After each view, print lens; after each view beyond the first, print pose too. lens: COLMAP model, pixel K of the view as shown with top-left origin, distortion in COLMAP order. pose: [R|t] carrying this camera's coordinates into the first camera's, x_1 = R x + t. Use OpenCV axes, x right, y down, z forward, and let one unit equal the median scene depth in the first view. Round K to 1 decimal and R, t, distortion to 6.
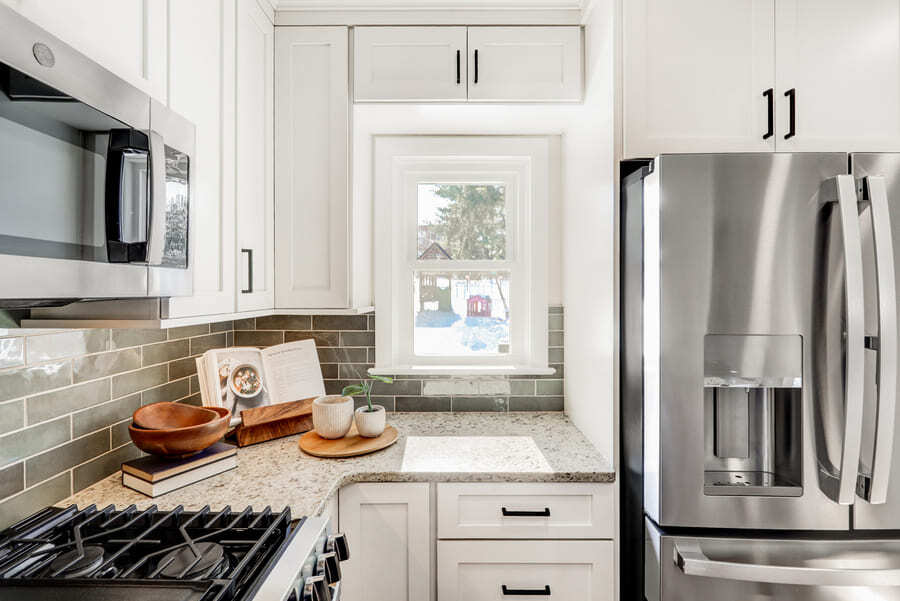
lens RADIAL K [[449.7, 0, 451.5], [0, 449.7, 290.1], [0, 0, 1]] dist [-0.001518, -0.000017]
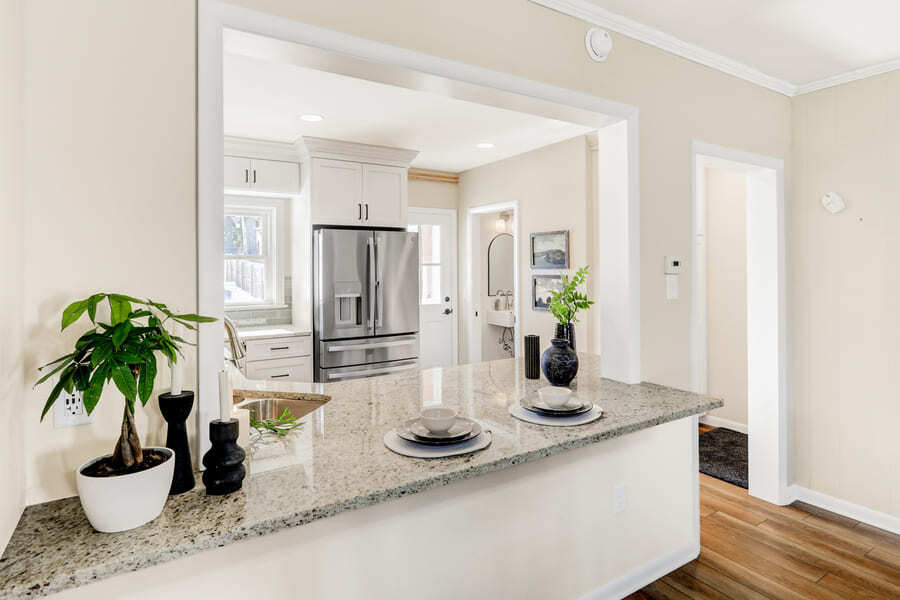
lens RADIAL K [[497.1, 0, 452.7], [0, 497.1, 266.5], [0, 0, 1]] dist [0.001402, -0.000024]
pose [[0.838894, -0.005041, 0.544271, -0.524145], [0.006428, 0.999979, -0.000645, -0.007024], [-0.544256, 0.004039, 0.838909, -1.866230]]
